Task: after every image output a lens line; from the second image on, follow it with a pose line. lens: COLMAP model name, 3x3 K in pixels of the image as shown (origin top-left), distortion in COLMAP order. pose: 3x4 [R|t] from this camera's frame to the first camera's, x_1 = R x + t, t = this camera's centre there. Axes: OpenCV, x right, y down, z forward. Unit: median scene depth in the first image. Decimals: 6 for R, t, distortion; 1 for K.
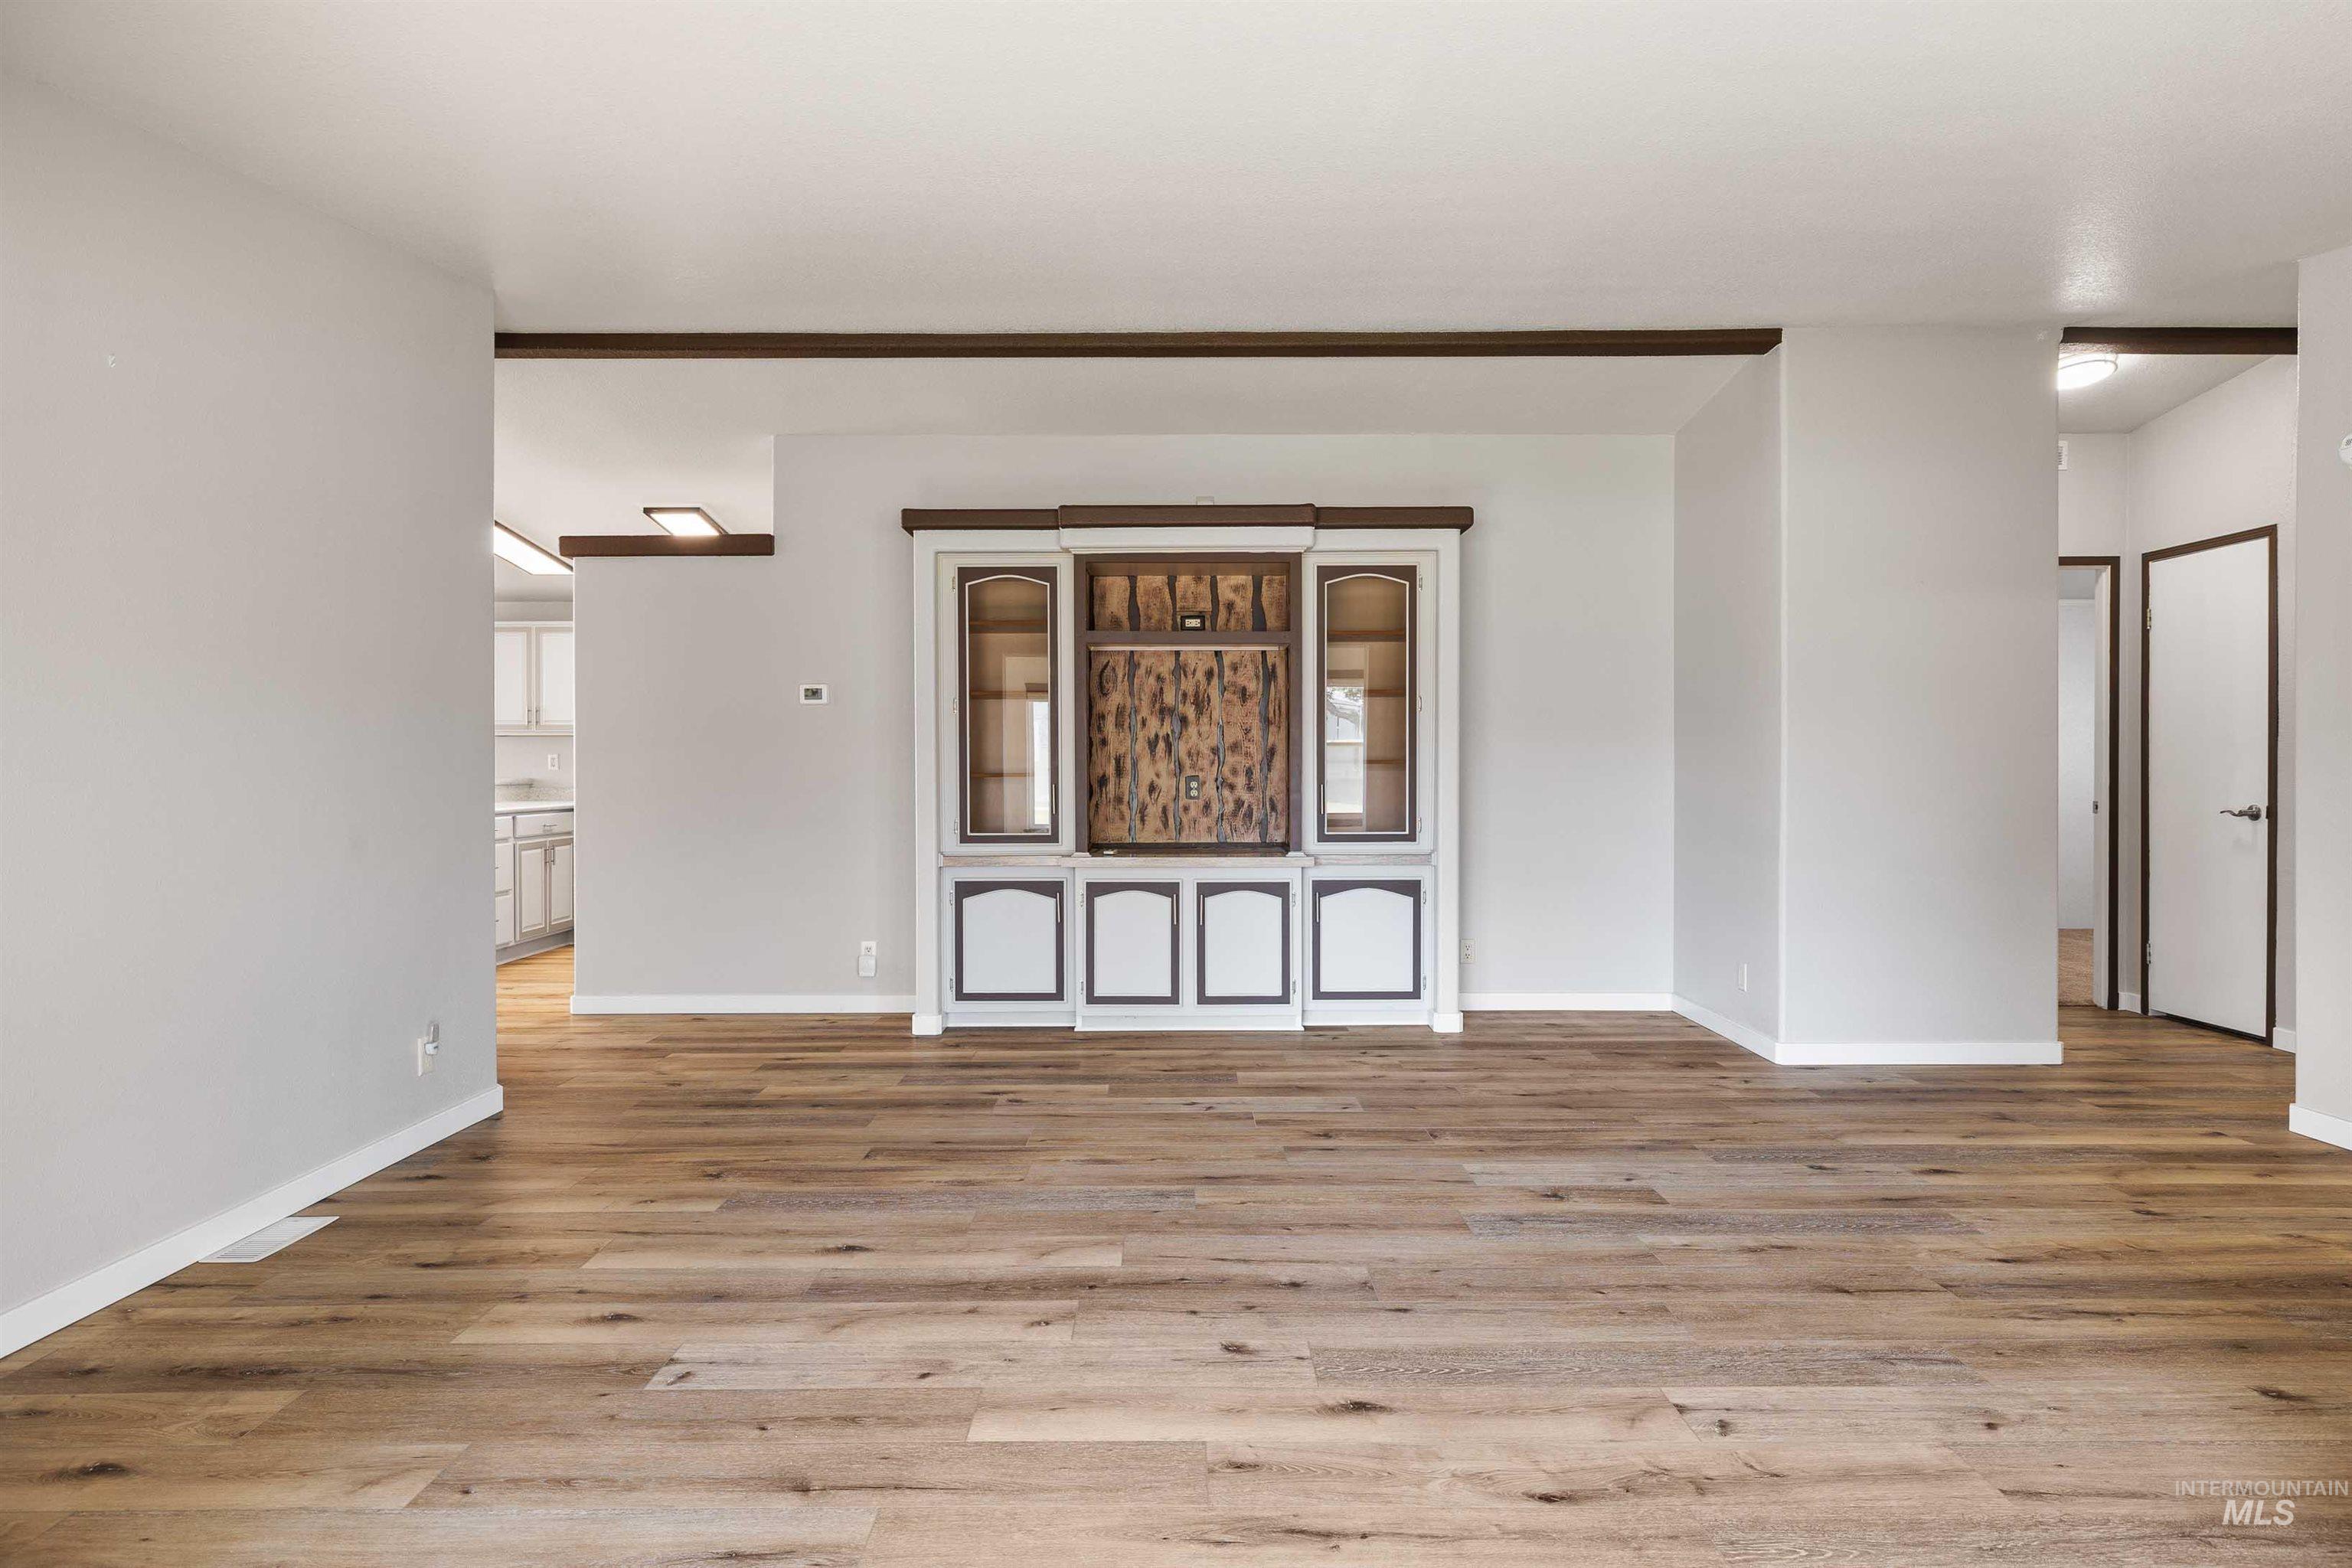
lens RADIAL K [[1248.0, 0, 1182.4], [0, 1248.0, 776.1], [0, 0, 1]] dist [-0.001013, 0.000348]
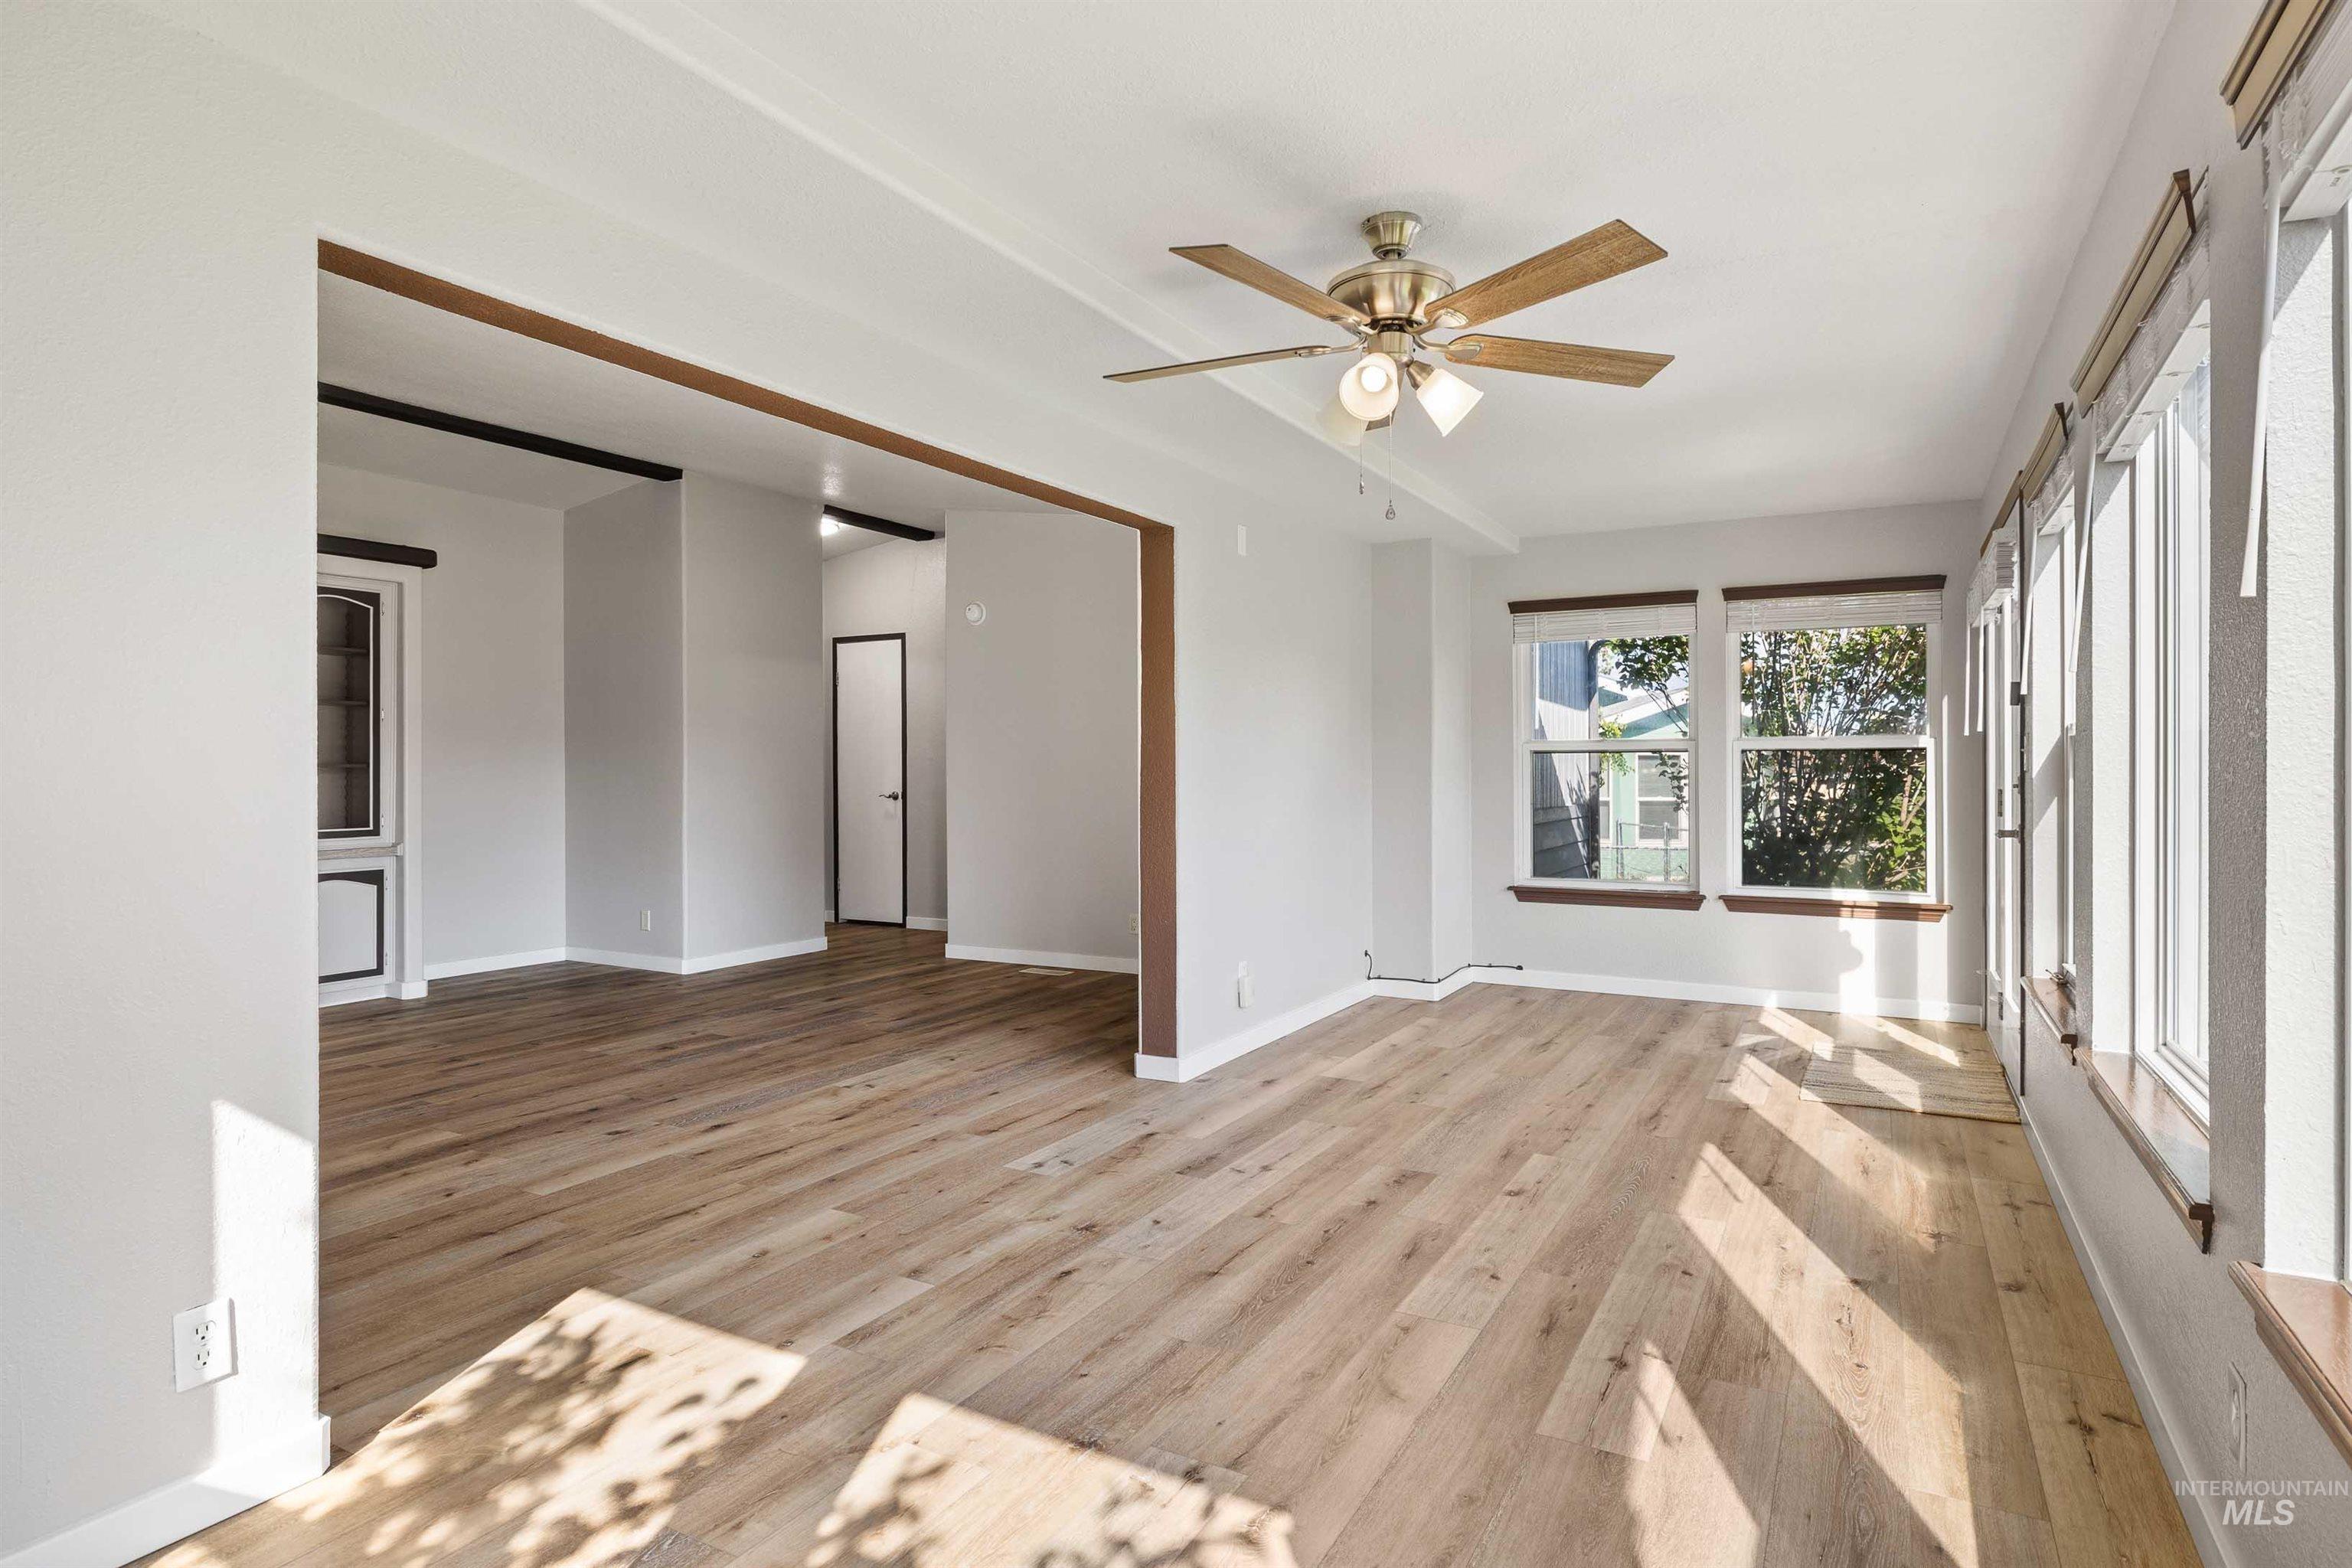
lens RADIAL K [[1248.0, 0, 1182.4], [0, 1248.0, 776.1], [0, 0, 1]] dist [-0.001013, 0.000348]
pose [[0.484847, -0.004992, 0.874585, -0.488117], [0.005144, 0.999983, 0.002856, -0.001591], [-0.874584, 0.003114, 0.484864, -0.205082]]
